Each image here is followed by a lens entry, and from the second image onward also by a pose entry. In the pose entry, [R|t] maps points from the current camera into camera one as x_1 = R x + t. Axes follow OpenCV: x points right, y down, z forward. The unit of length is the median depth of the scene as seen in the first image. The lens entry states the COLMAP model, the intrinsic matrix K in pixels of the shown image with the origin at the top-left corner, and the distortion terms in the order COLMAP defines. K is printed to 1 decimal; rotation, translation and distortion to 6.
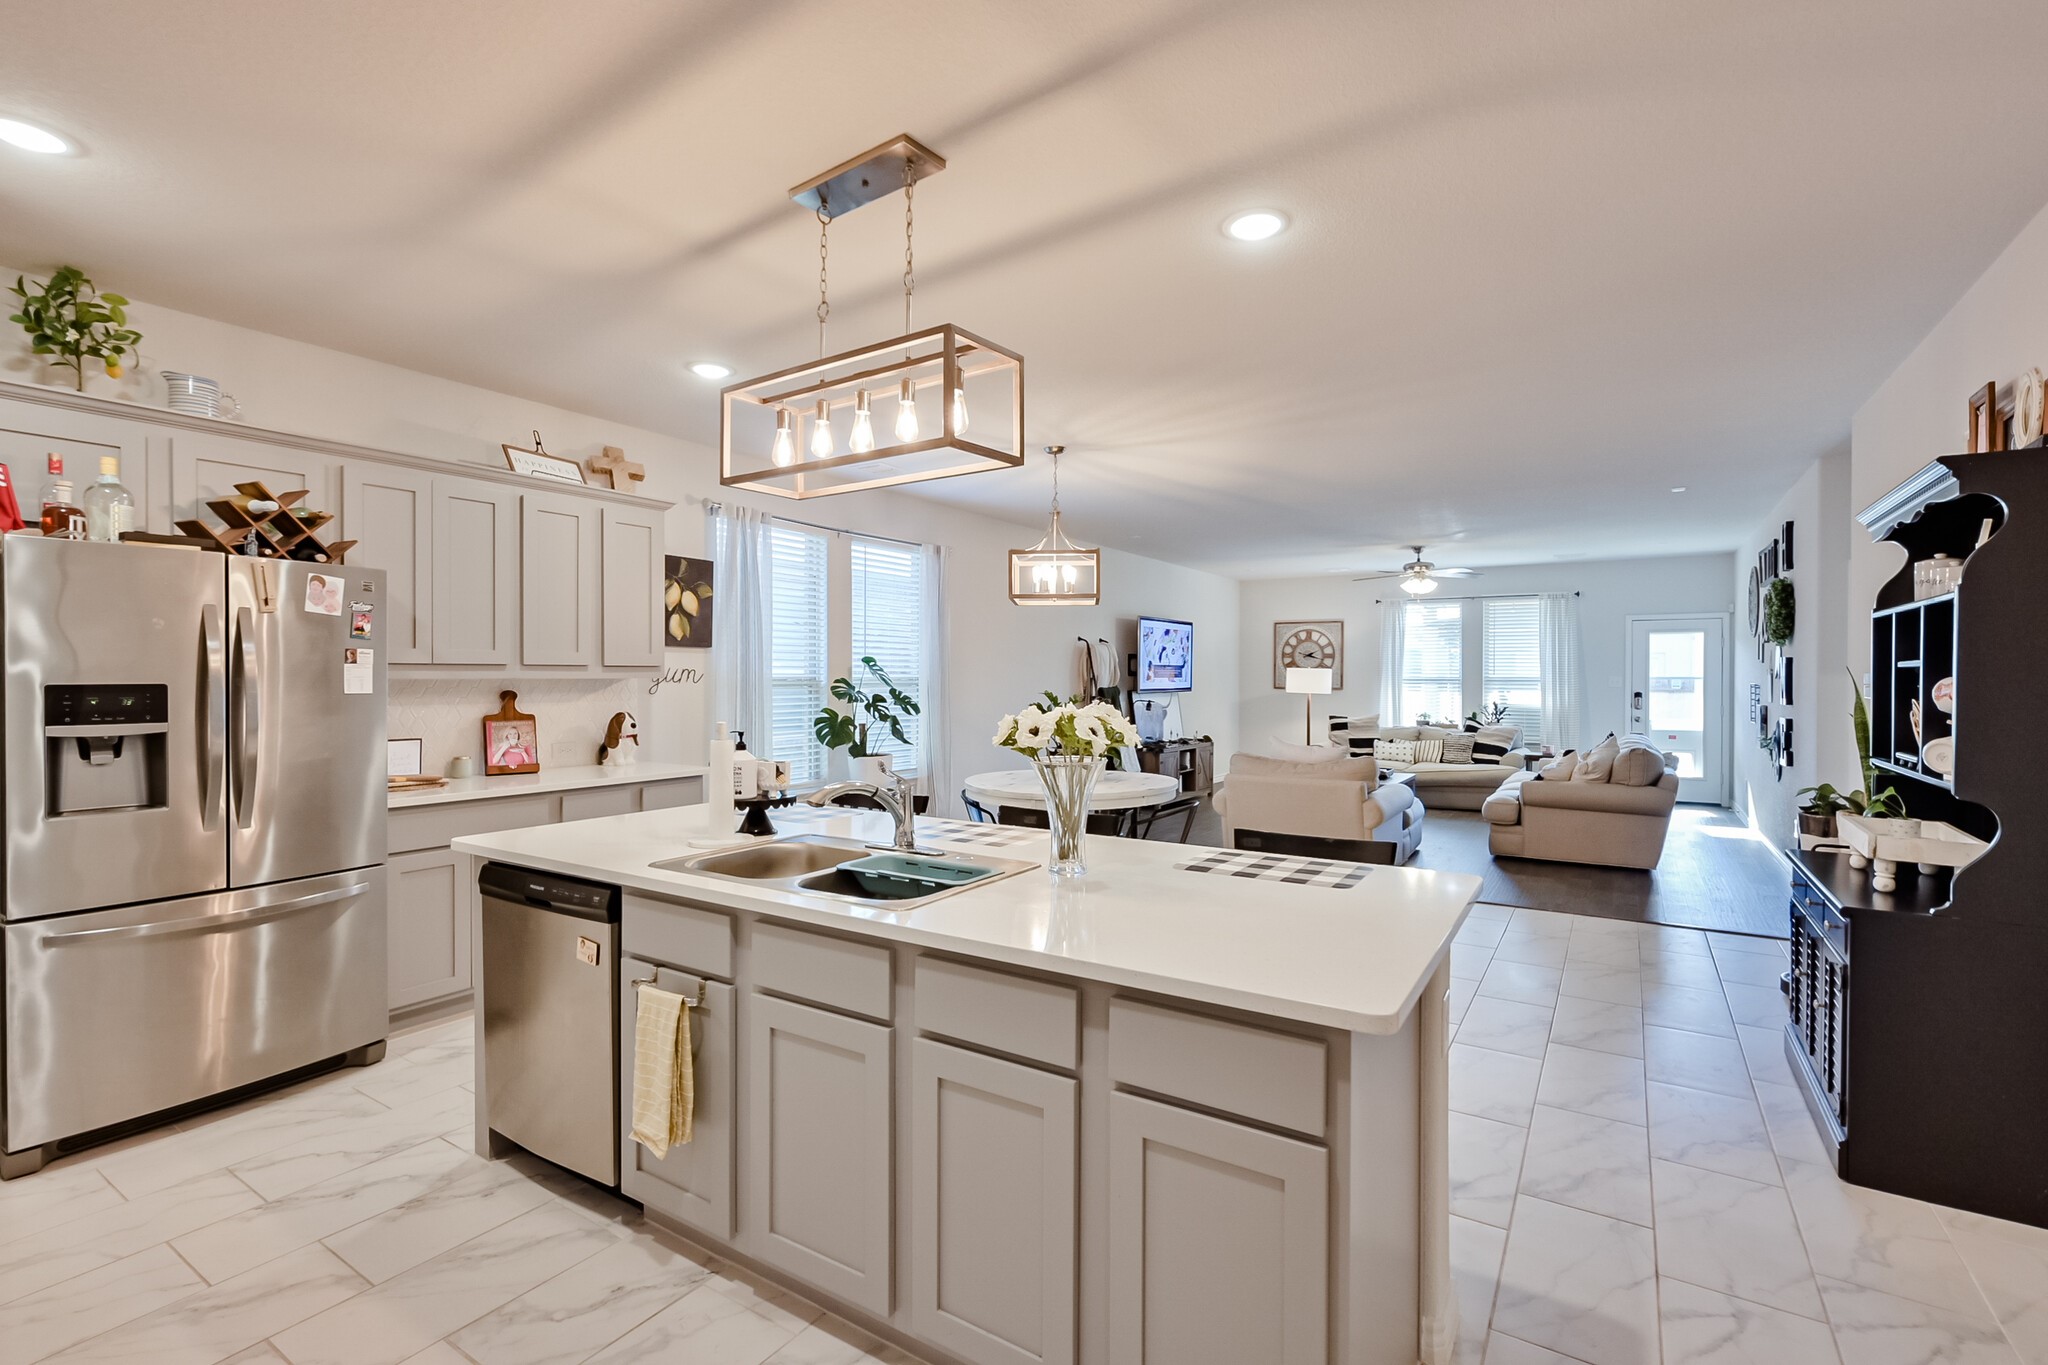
lens RADIAL K [[892.5, 0, 1026.2], [0, 892.5, 684.9], [0, 0, 1]] dist [-0.000186, -0.000194]
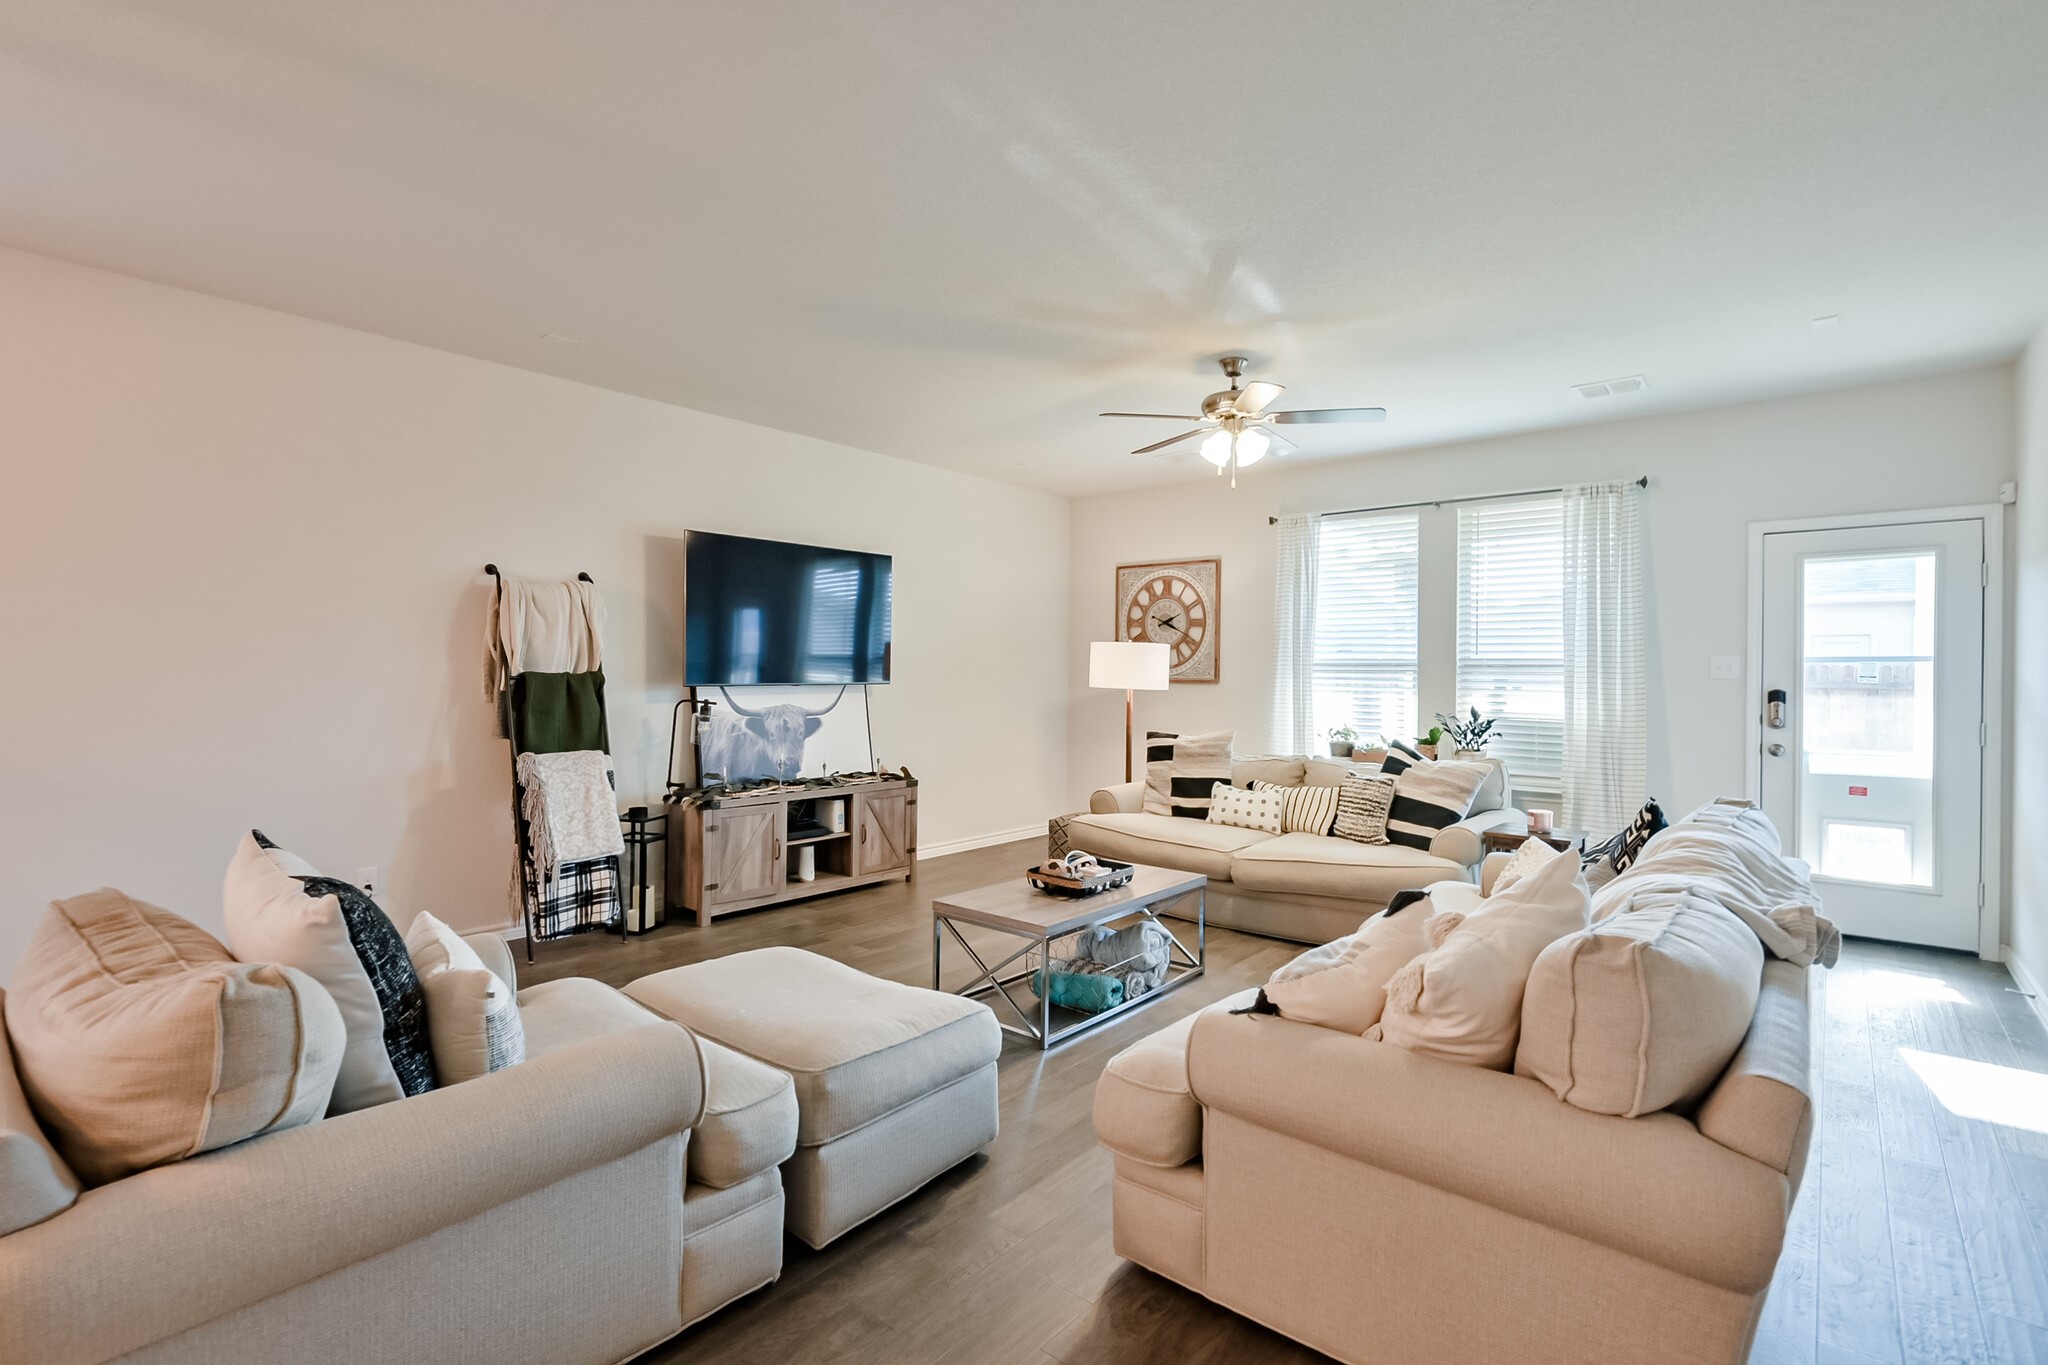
lens RADIAL K [[957.0, 0, 1025.5], [0, 957.0, 678.5], [0, 0, 1]] dist [-0.002067, 0.000903]
pose [[0.994153, 0.006311, -0.107792, 0.339786], [-0.006698, 0.999972, -0.003231, 0.005769], [0.107769, 0.003934, 0.994168, 0.450534]]
